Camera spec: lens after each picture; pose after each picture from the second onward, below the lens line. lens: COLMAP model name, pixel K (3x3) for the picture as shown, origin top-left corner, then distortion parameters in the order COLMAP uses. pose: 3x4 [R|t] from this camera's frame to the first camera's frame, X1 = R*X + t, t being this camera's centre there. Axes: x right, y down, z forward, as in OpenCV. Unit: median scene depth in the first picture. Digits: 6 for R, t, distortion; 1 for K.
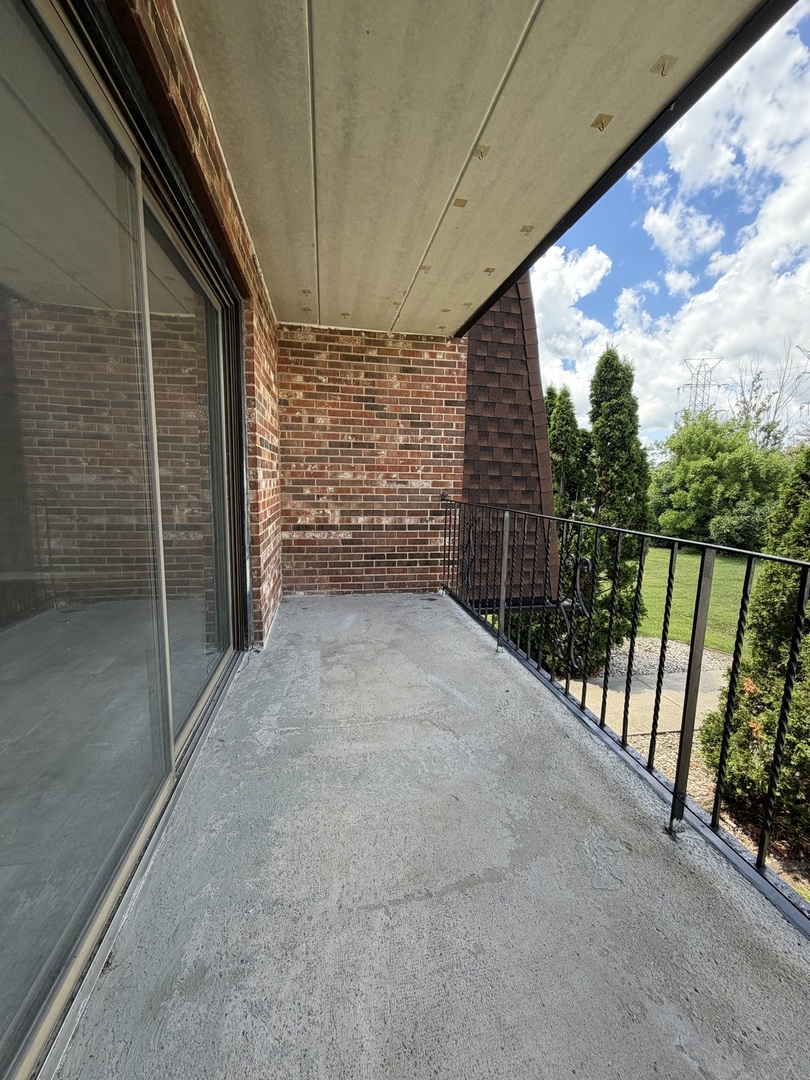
lens RADIAL K [[431.8, 0, 408.4], [0, 431.8, 540.3], [0, 0, 1]] dist [0.000993, 0.000333]
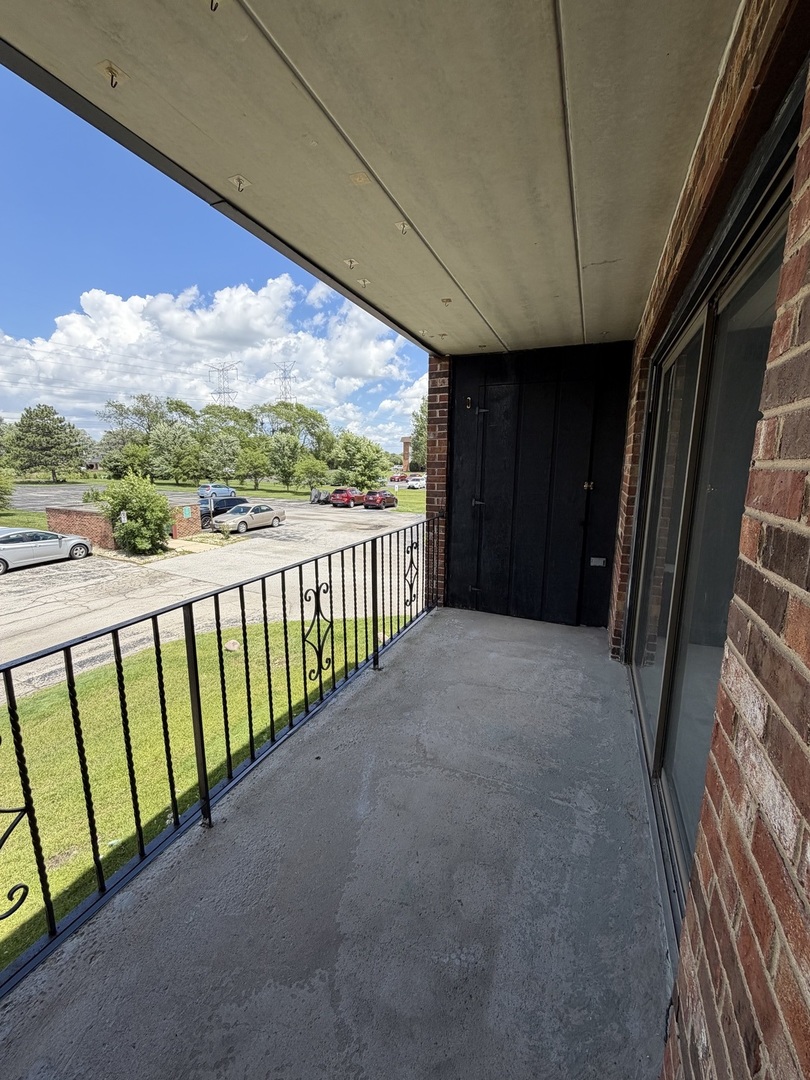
lens RADIAL K [[431.8, 0, 408.2], [0, 431.8, 538.8], [0, 0, 1]] dist [0.000993, 0.000333]
pose [[-0.828762, -0.123171, 0.545878, -0.453709], [0.055884, 0.952384, 0.299737, -0.433303], [-0.556804, 0.278917, -0.782416, 1.802499]]
